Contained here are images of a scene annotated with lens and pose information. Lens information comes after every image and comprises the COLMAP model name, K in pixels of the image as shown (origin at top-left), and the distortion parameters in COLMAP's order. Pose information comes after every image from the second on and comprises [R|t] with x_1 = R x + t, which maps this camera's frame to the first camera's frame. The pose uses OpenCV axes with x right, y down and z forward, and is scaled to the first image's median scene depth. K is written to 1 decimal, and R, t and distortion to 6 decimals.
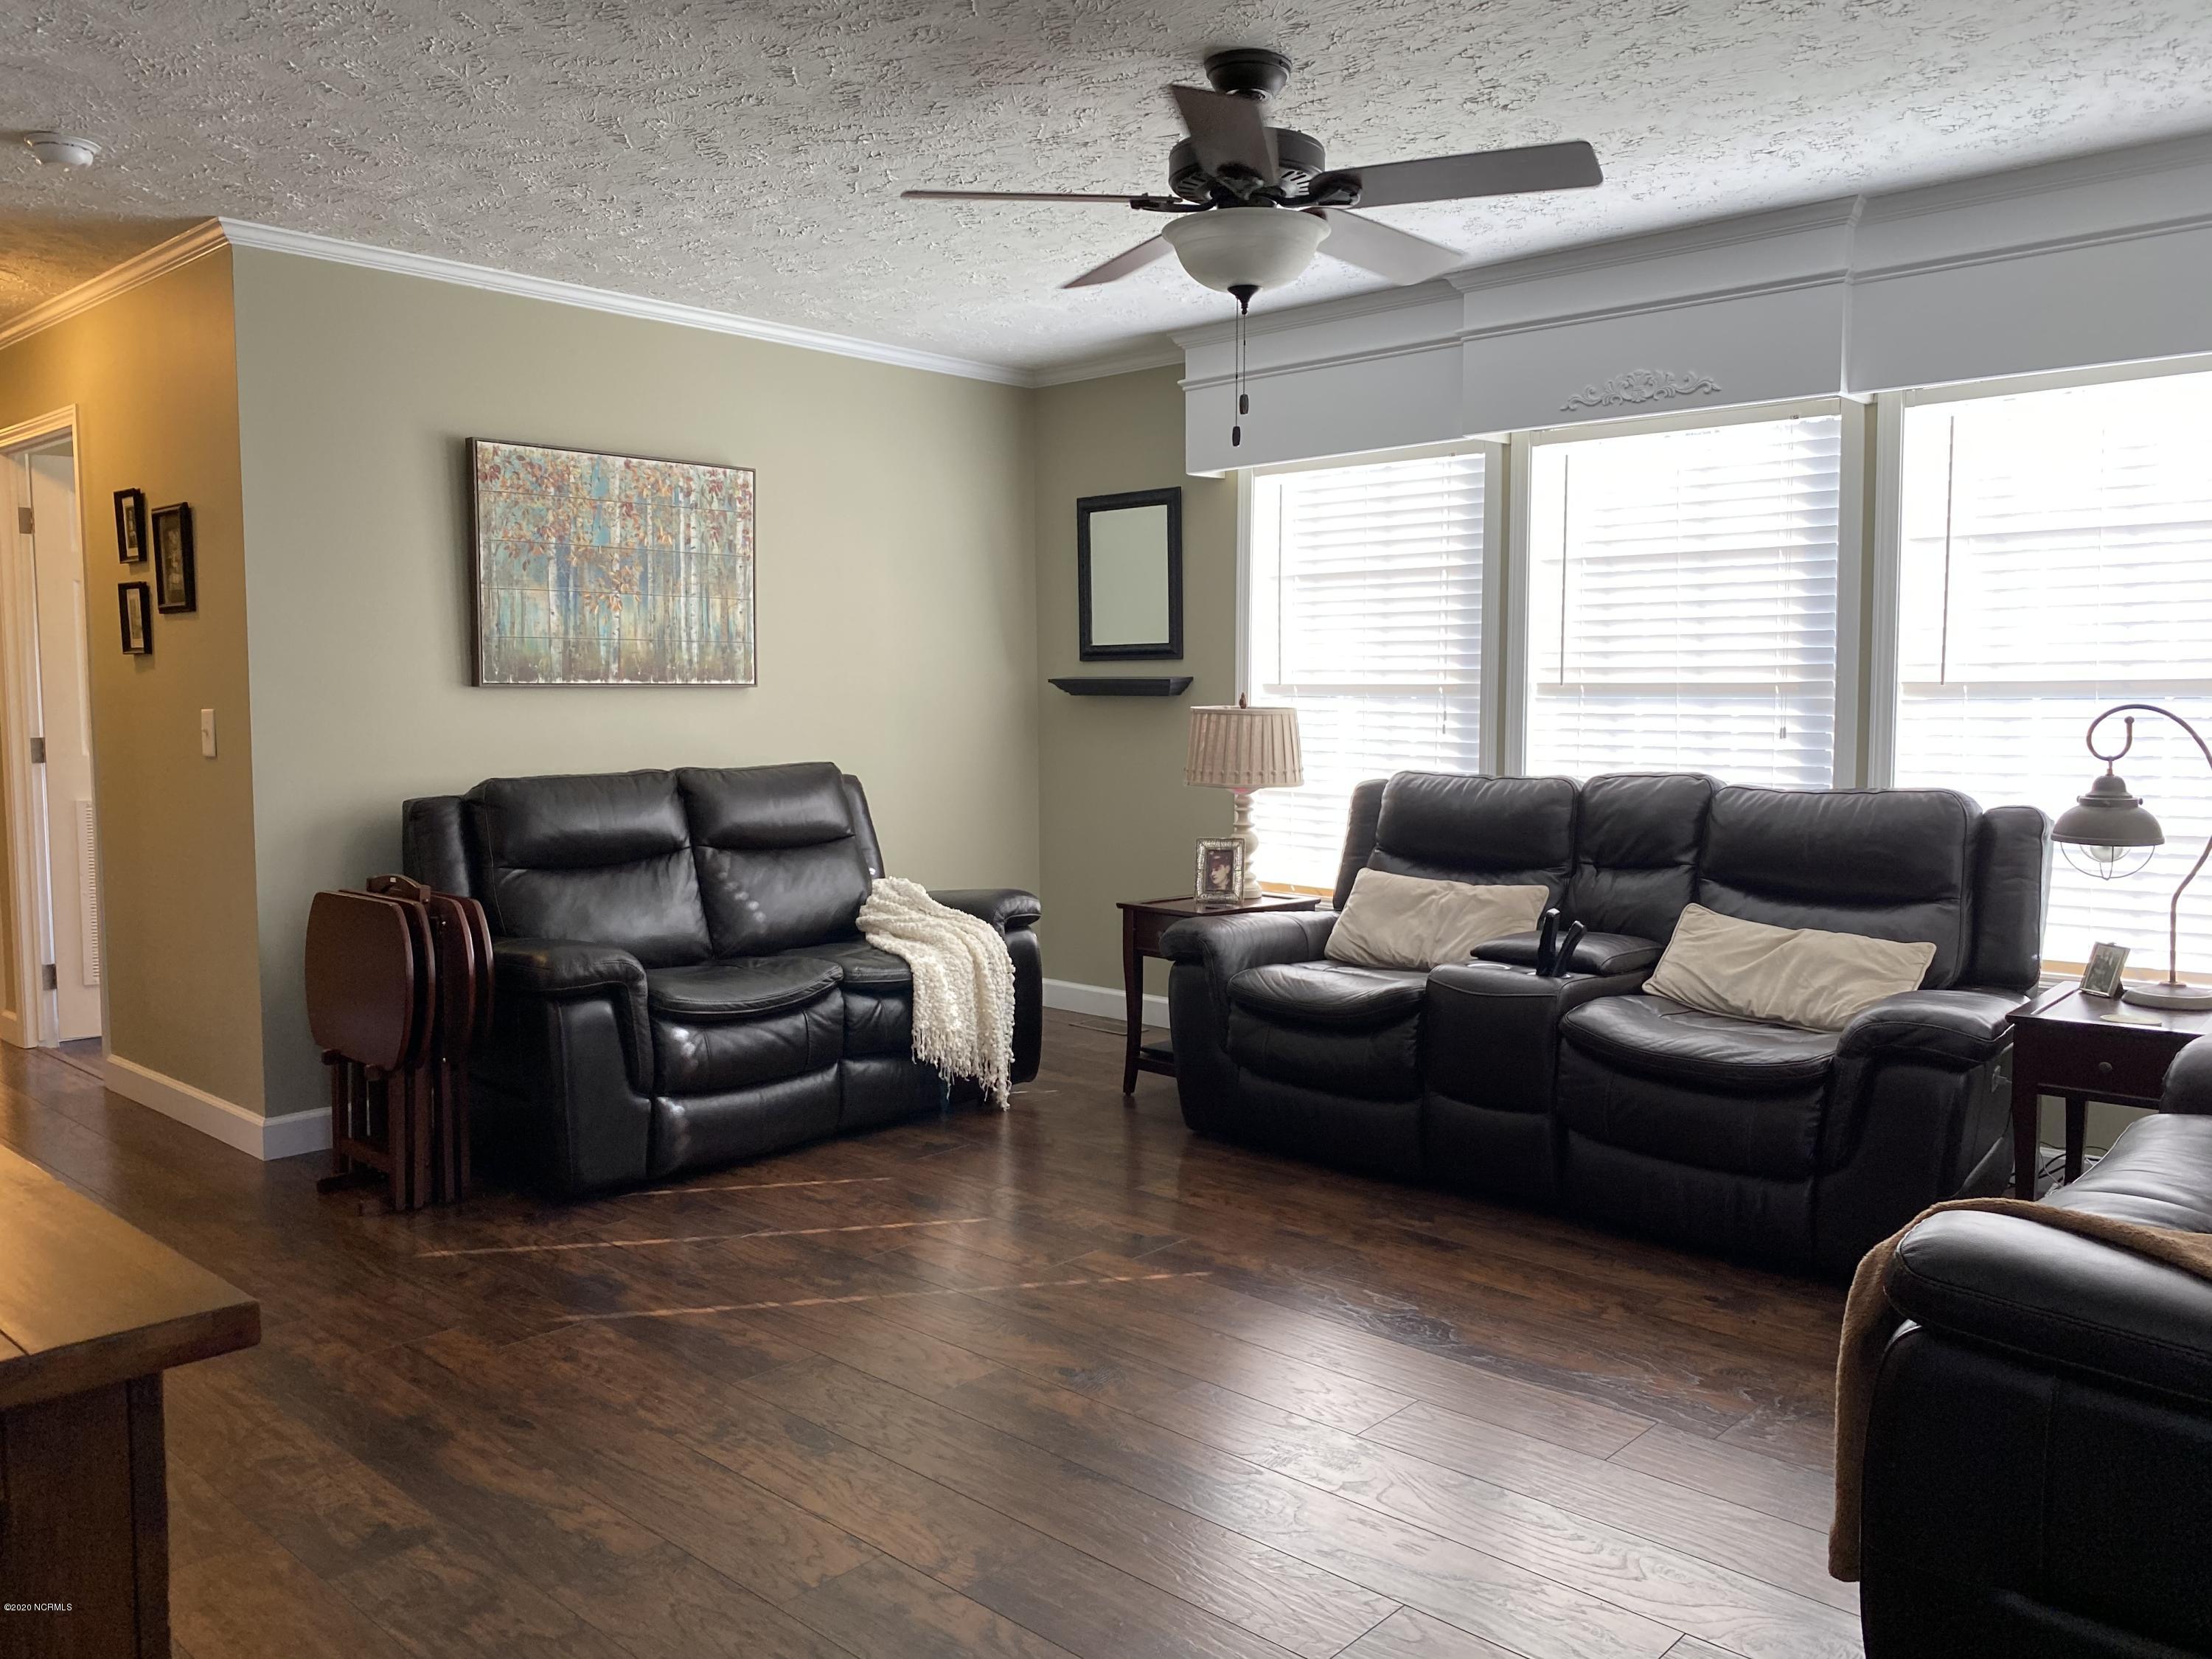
lens RADIAL K [[1712.3, 0, 1096.2], [0, 1712.3, 825.7], [0, 0, 1]] dist [0.033212, -0.023908]
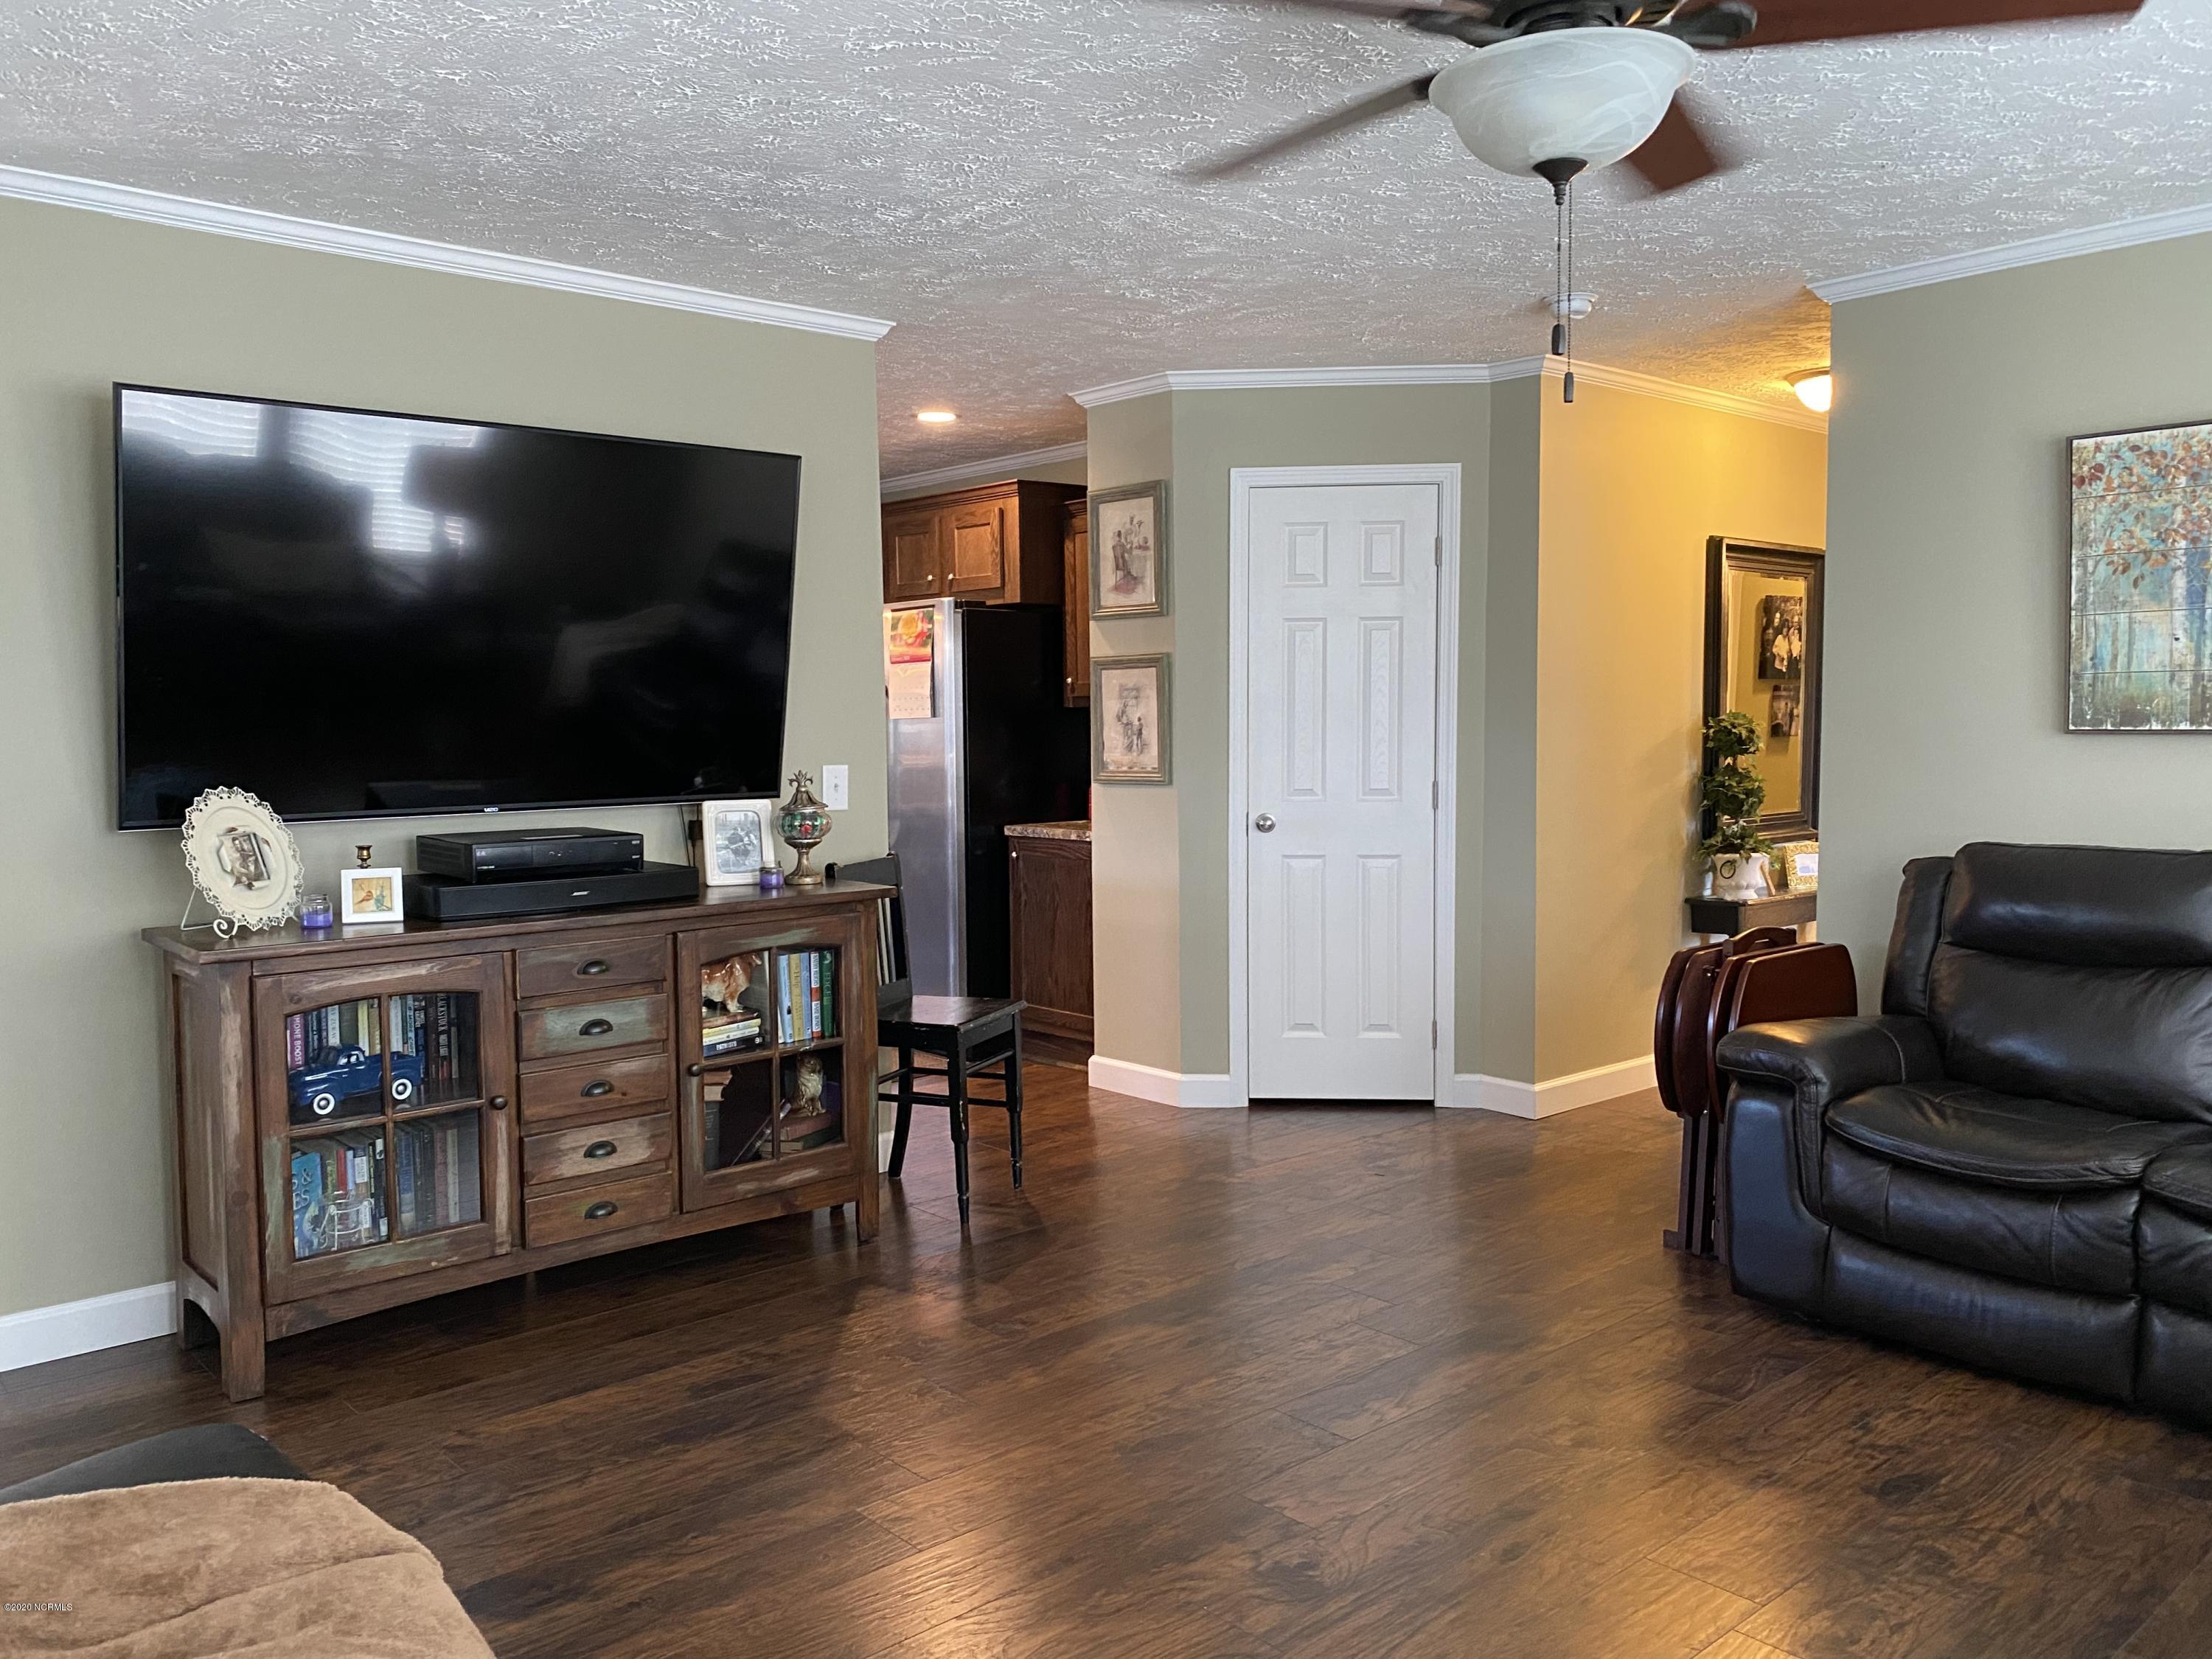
lens RADIAL K [[1712.3, 0, 1096.4], [0, 1712.3, 828.0], [0, 0, 1]] dist [0.033212, -0.023908]
pose [[-0.100878, 0.072763, -0.992234, 0.523117], [-0.067621, 0.994514, 0.079805, -0.069718], [0.992598, 0.075147, -0.095404, 0.610498]]
